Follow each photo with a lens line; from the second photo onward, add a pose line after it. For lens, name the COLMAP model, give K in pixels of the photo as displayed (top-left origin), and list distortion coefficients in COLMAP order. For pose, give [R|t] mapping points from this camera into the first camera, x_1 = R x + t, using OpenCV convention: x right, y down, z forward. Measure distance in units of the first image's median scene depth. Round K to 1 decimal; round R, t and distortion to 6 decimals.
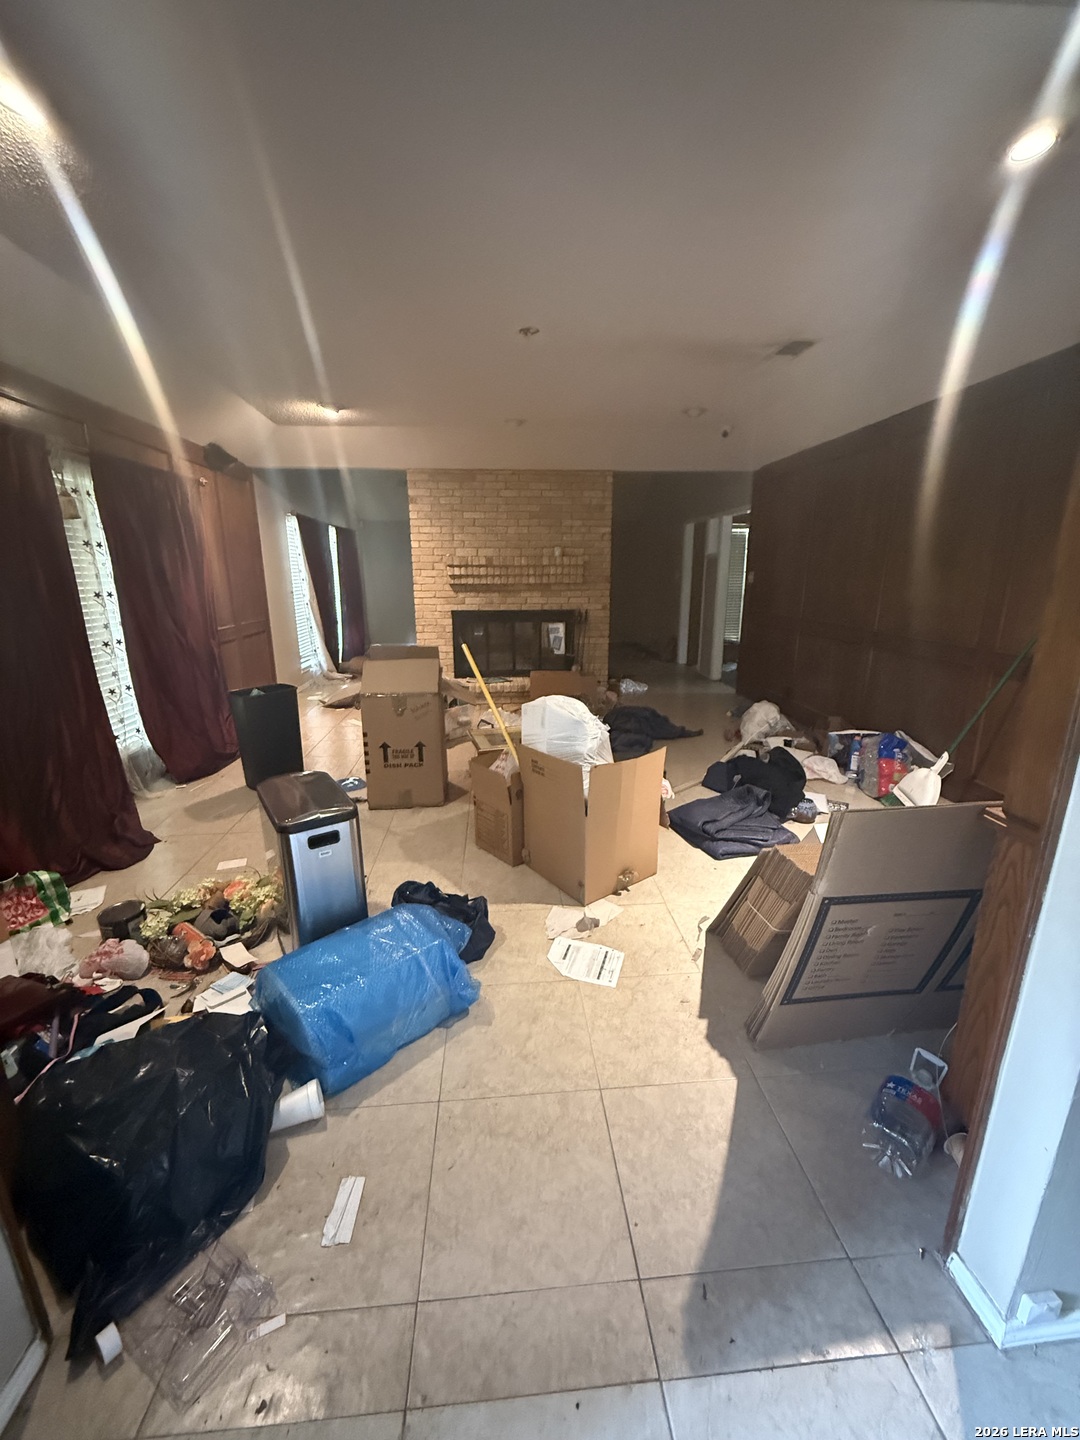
lens RADIAL K [[570.9, 0, 538.5], [0, 570.9, 720.4], [0, 0, 1]] dist [-0.001970, 0.000197]
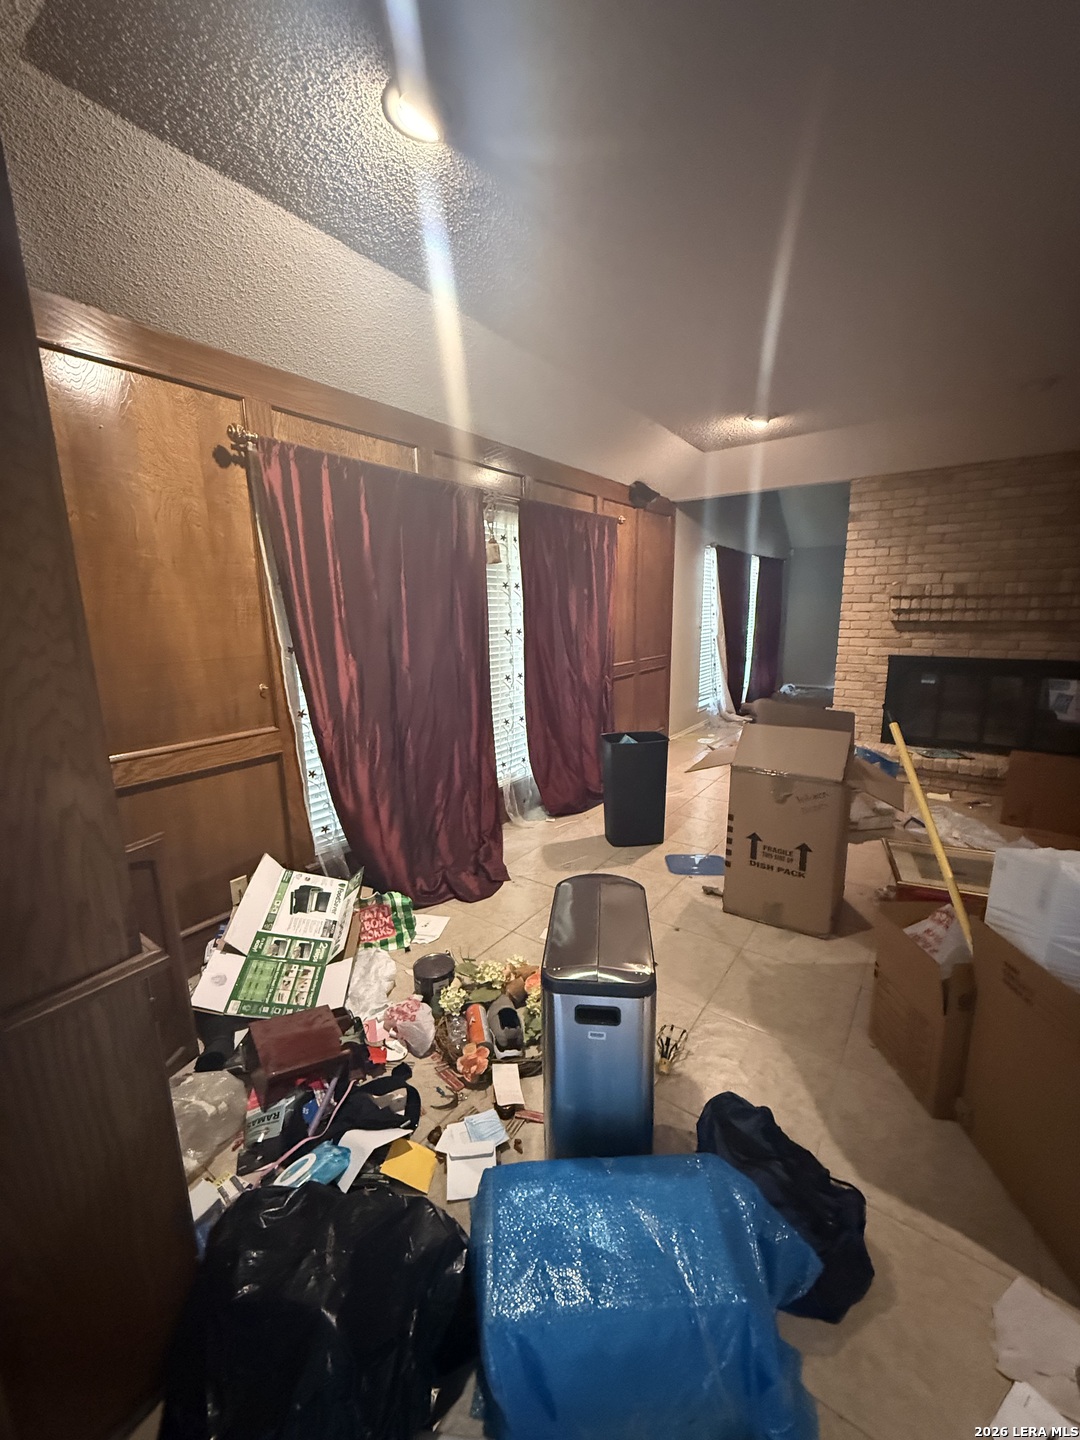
lens RADIAL K [[570.9, 0, 538.5], [0, 570.9, 720.4], [0, 0, 1]] dist [-0.001970, 0.000197]
pose [[0.761747, 0.117508, -0.637129, -0.022598], [-0.150068, 0.988671, 0.002924, -0.064116], [0.630255, 0.093385, 0.770752, 0.211914]]
